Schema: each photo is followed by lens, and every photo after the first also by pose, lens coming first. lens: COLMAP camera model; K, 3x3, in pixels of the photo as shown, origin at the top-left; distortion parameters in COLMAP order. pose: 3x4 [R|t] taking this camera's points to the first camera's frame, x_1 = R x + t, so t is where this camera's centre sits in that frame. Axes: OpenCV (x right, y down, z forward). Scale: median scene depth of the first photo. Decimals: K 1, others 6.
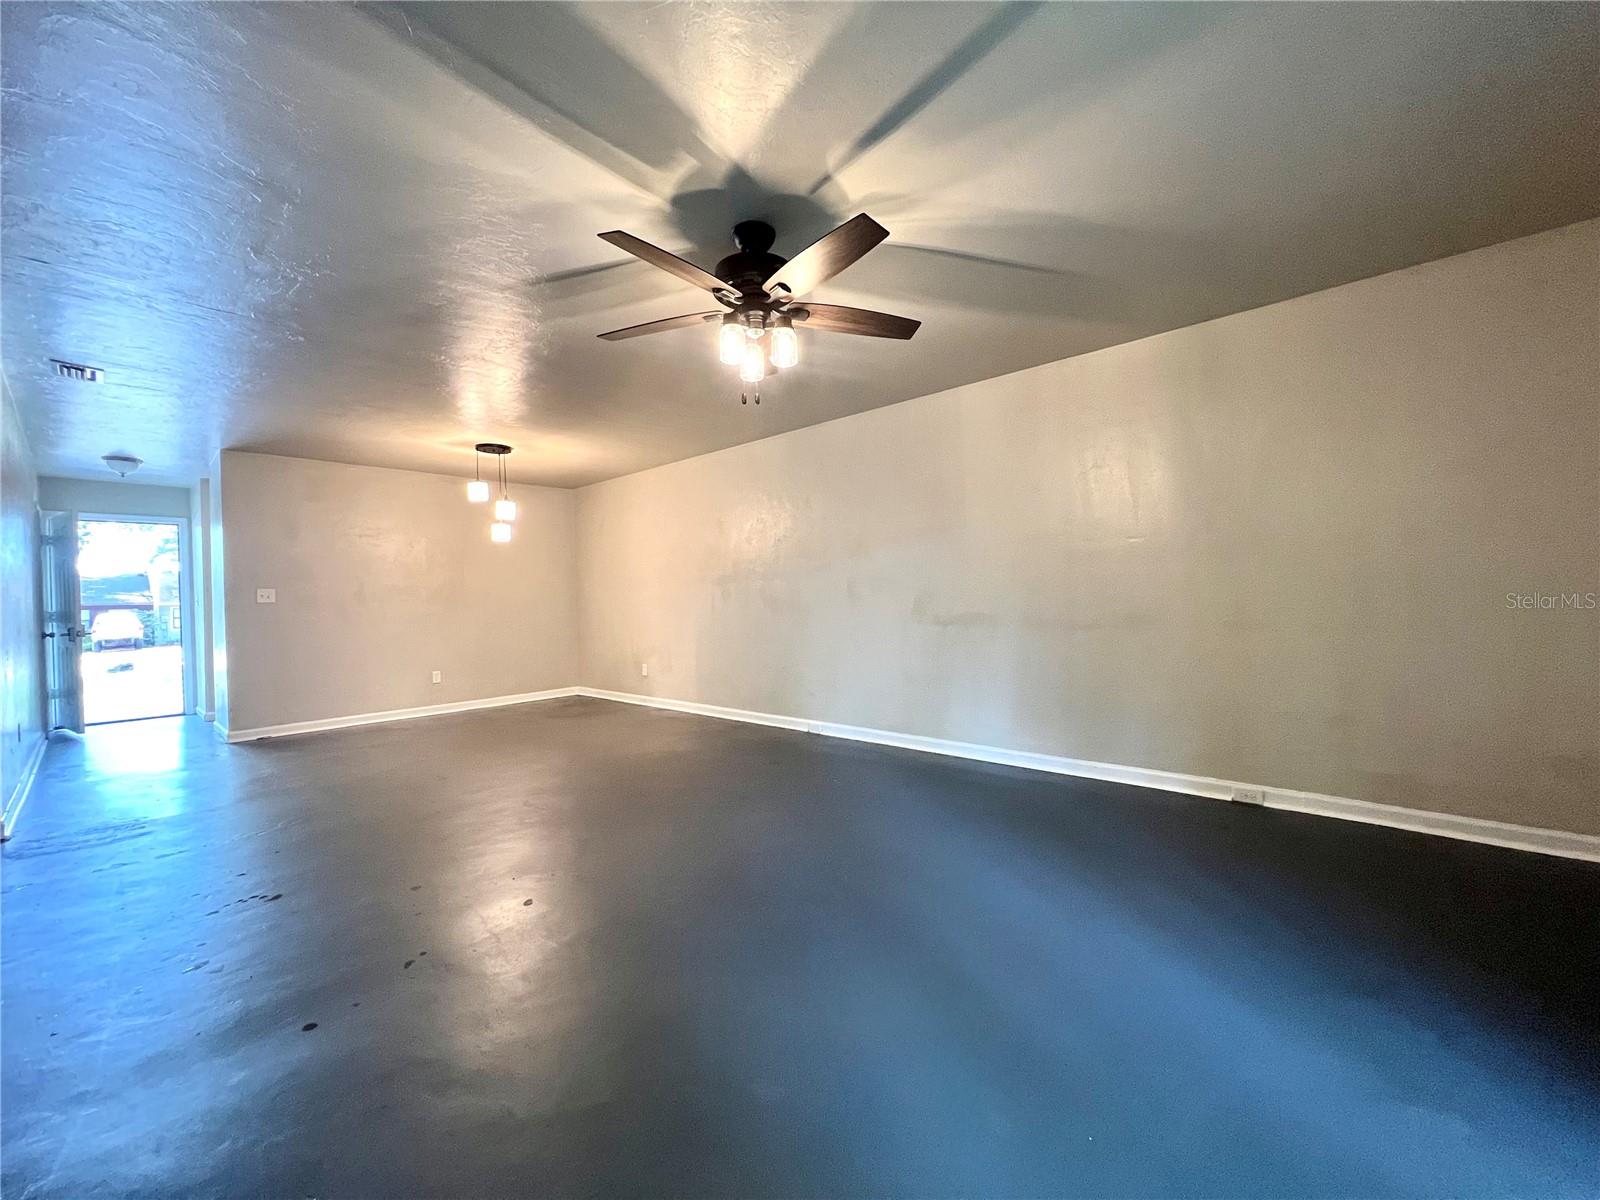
lens RADIAL K [[639.7, 0, 800.0], [0, 639.7, 600.0], [0, 0, 1]] dist [0.001083, -0.000288]
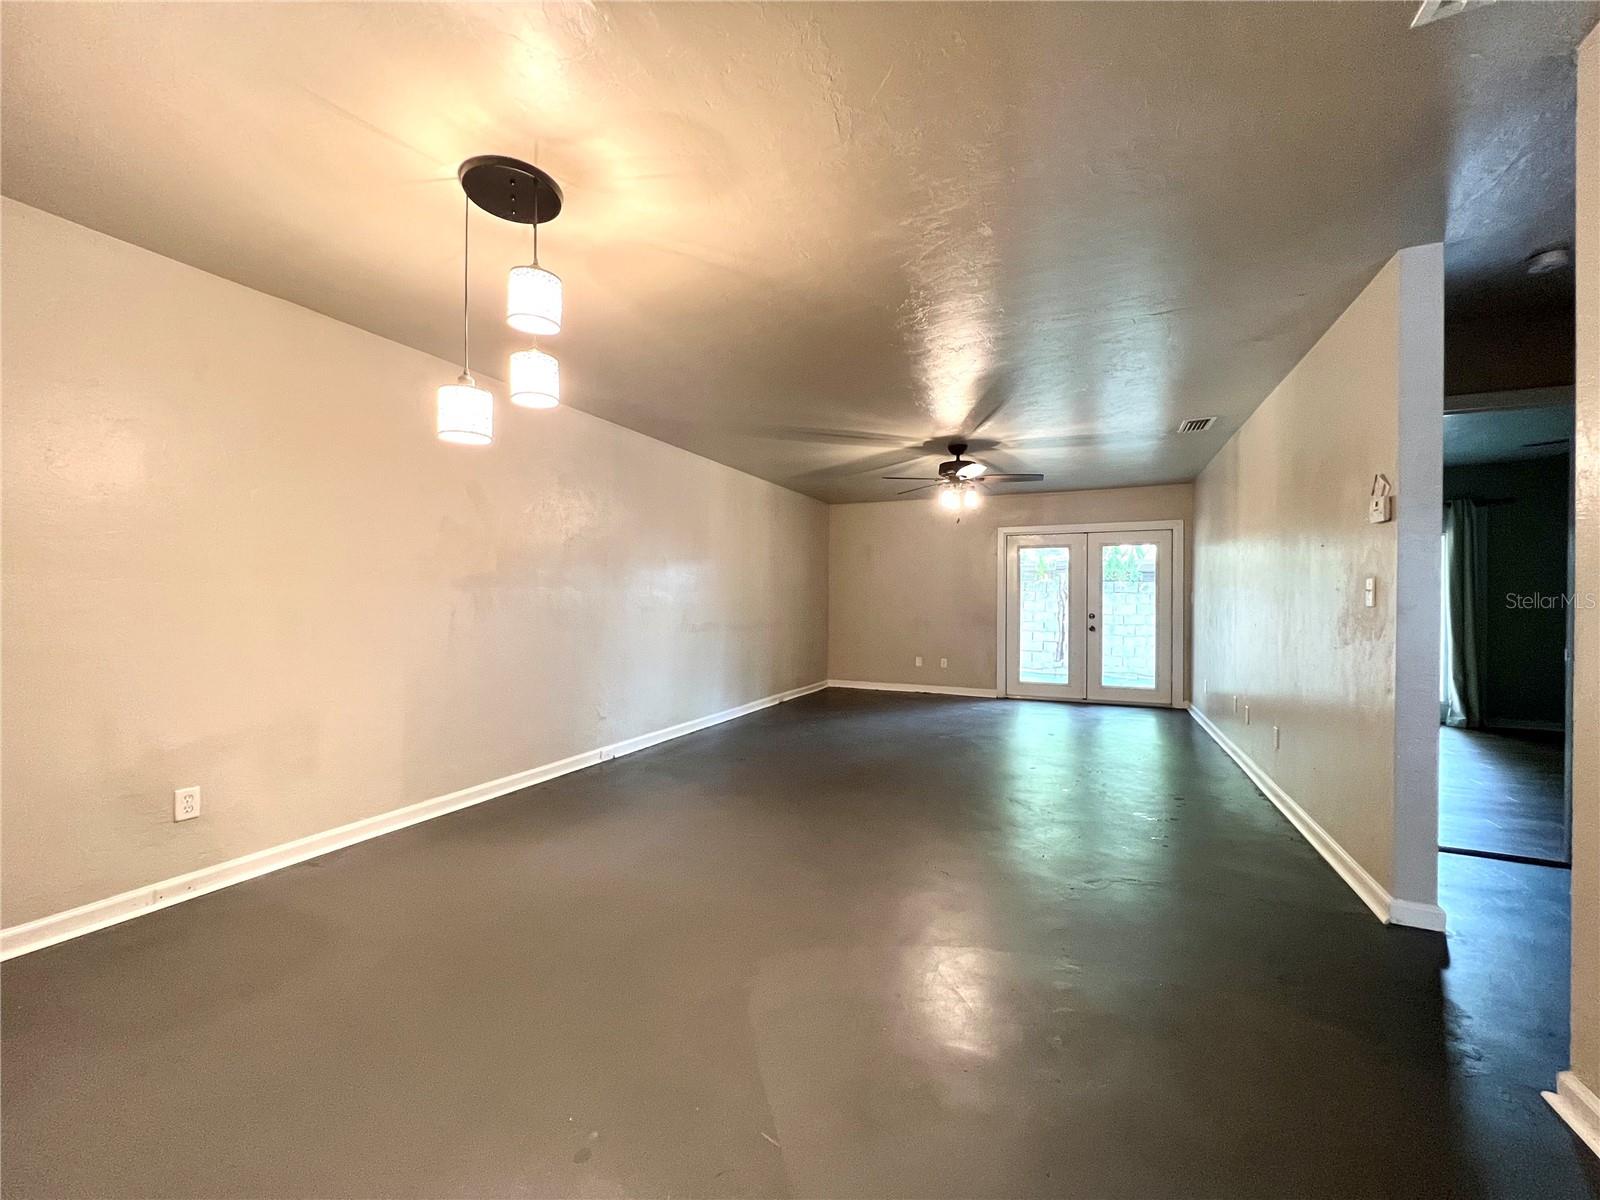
lens RADIAL K [[639.7, 0, 800.0], [0, 639.7, 600.0], [0, 0, 1]] dist [0.001083, -0.000288]
pose [[-0.309642, 0.018464, 0.950674, -0.896909], [-0.000623, 0.999807, -0.019621, -0.000774], [-0.950853, -0.006667, -0.309571, 0.991521]]
